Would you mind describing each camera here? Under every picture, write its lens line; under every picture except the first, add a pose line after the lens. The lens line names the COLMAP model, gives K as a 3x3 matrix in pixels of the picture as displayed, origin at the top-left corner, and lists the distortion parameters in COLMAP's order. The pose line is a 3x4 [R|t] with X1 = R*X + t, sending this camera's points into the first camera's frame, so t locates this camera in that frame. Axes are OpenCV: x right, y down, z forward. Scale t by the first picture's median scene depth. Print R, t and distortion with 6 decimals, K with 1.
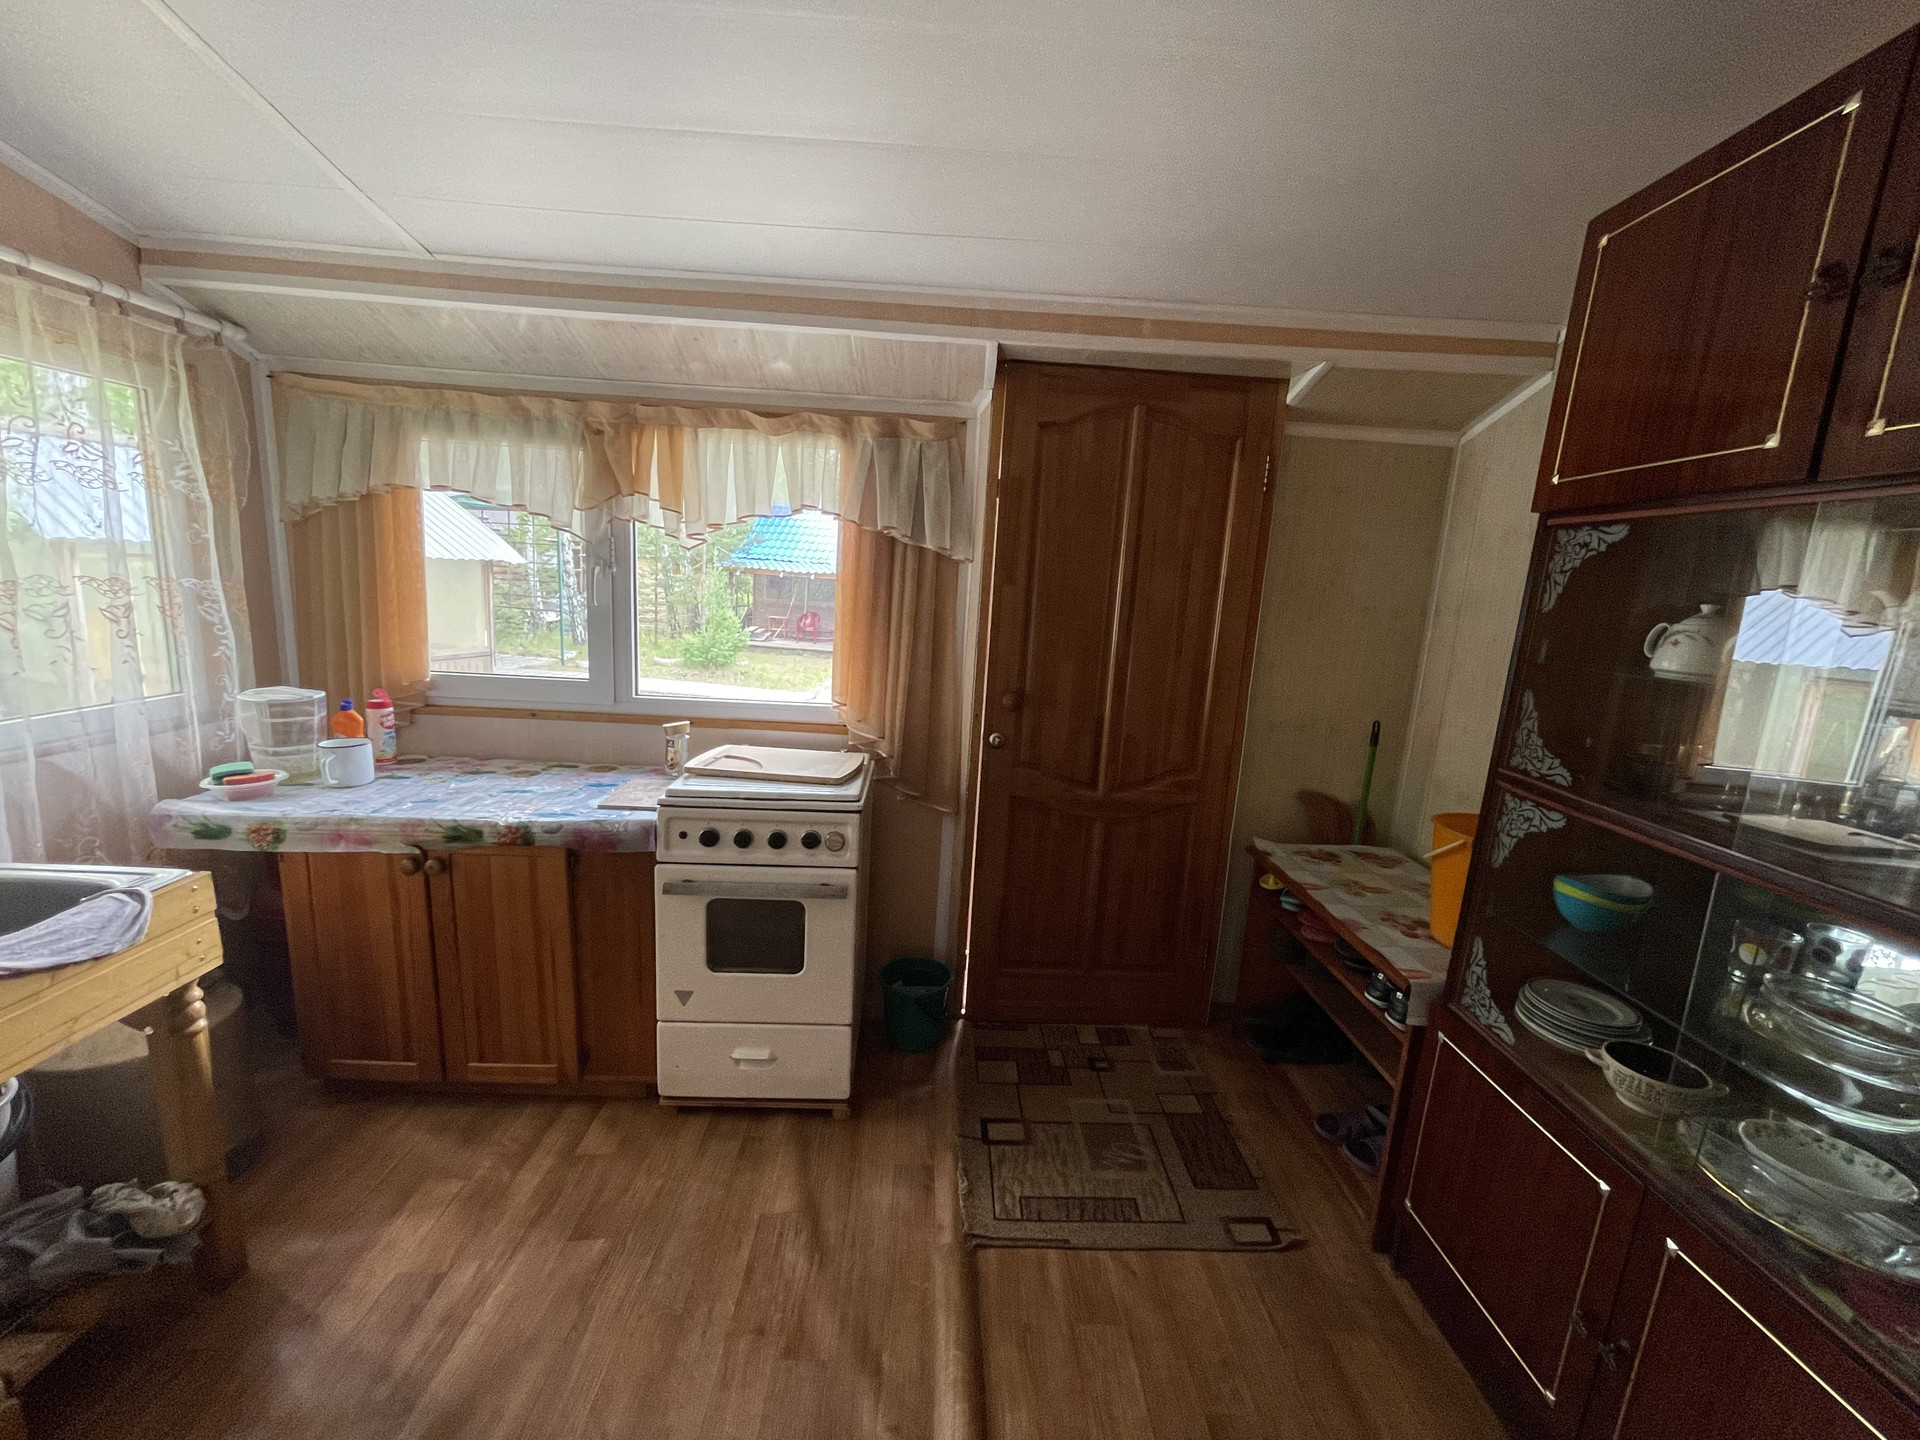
lens RADIAL K [[779.3, 0, 966.9], [0, 779.3, 719.5], [0, 0, 1]] dist [-0.002350, 0.000531]
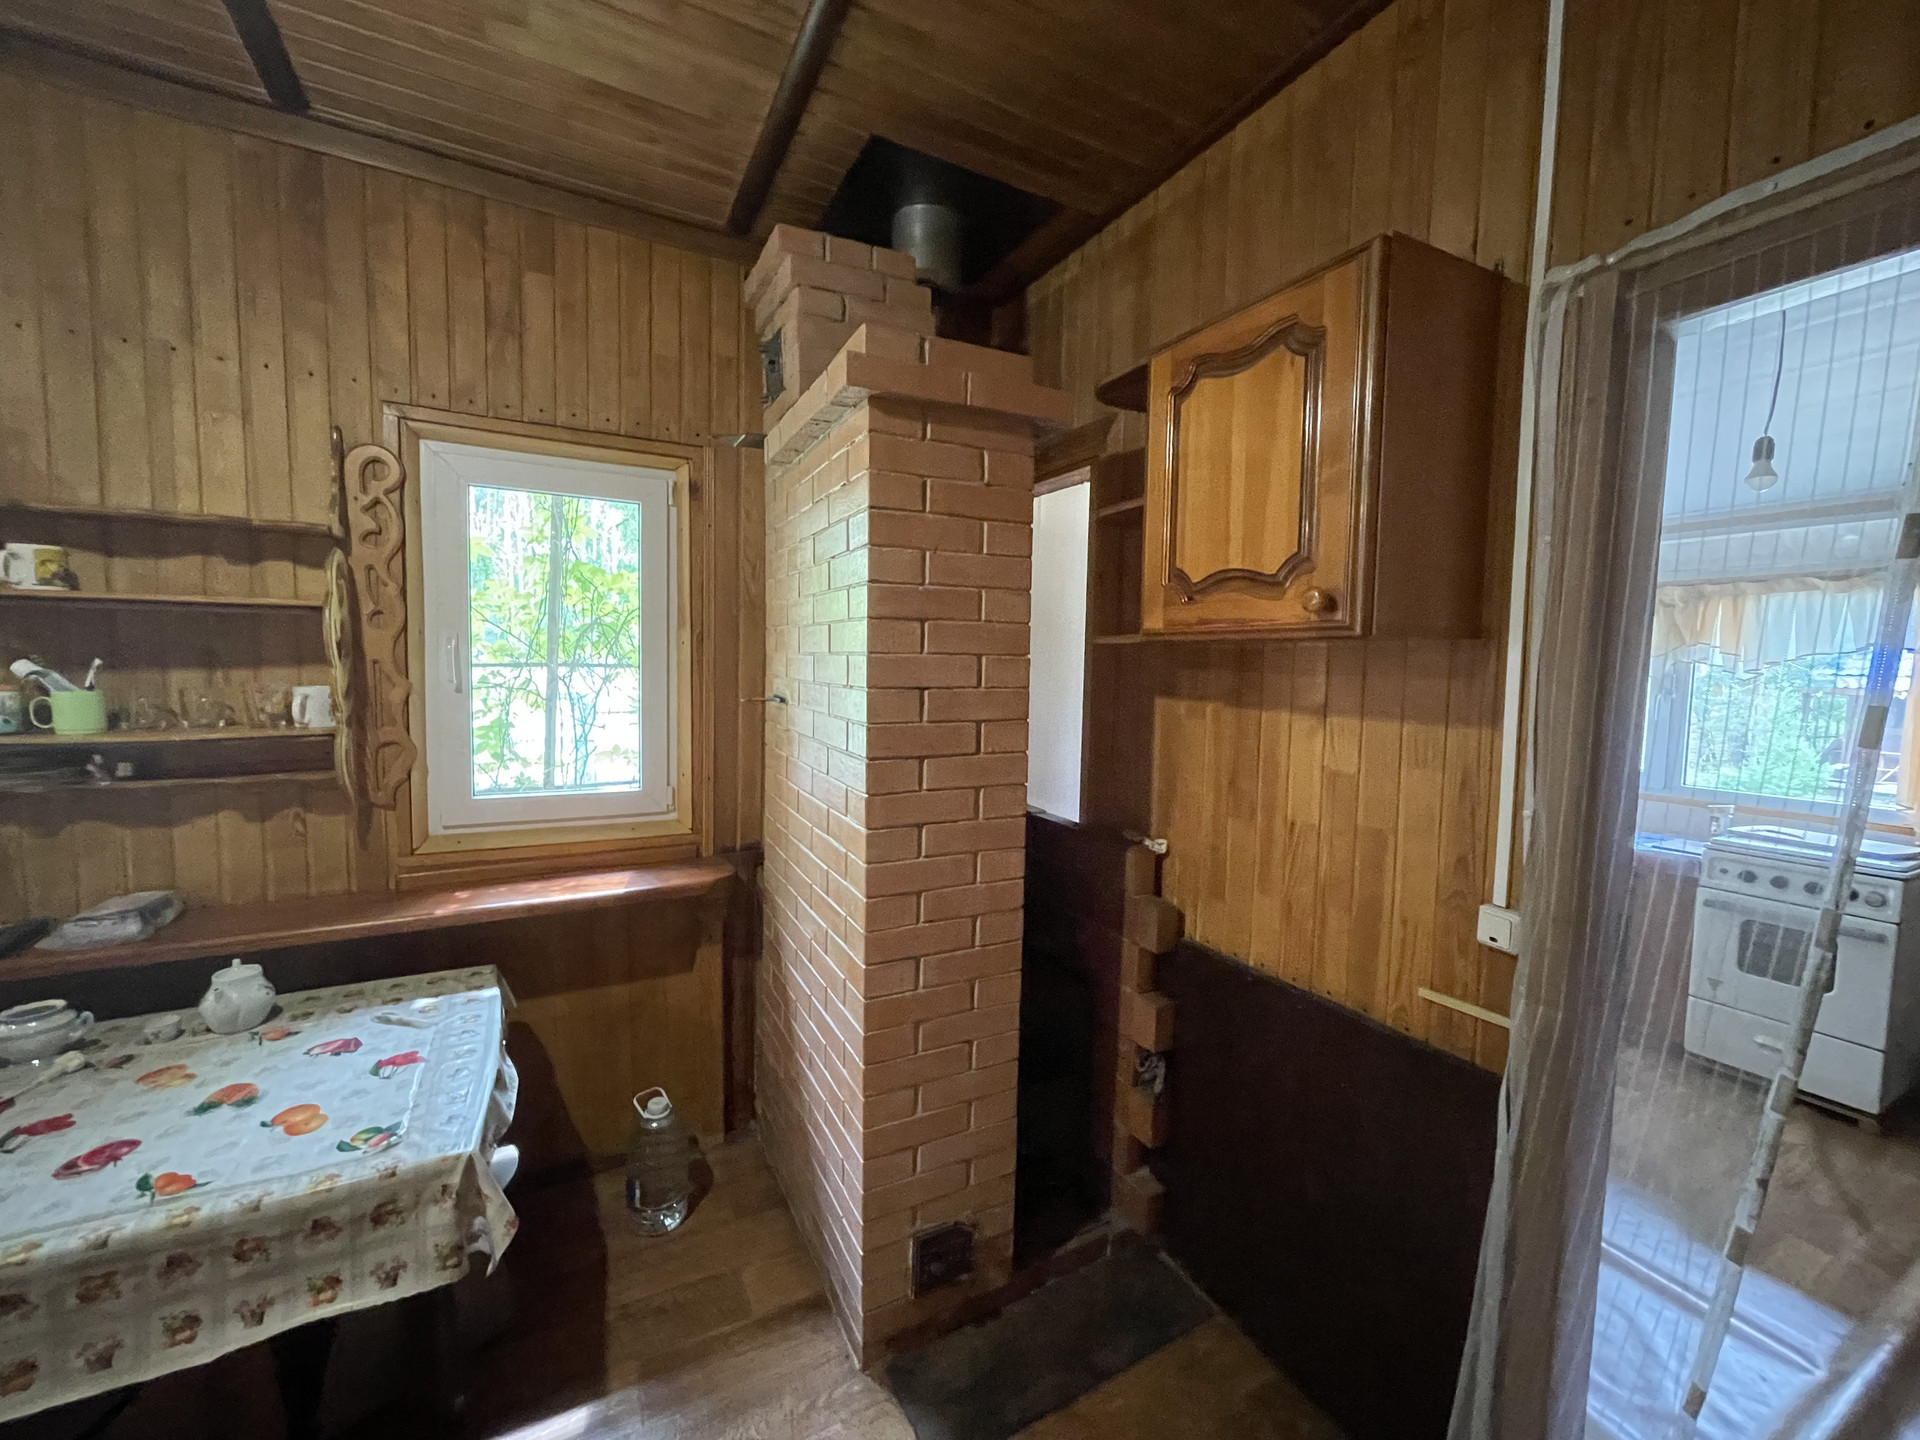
lens RADIAL K [[779.3, 0, 970.4], [0, 779.3, 714.1], [0, 0, 1]] dist [-0.002350, 0.000531]
pose [[0.441341, 0.008965, -0.897295, 0.318388], [-0.155363, 0.985612, -0.066569, 0.166036], [0.883787, 0.168786, 0.436384, -0.933290]]
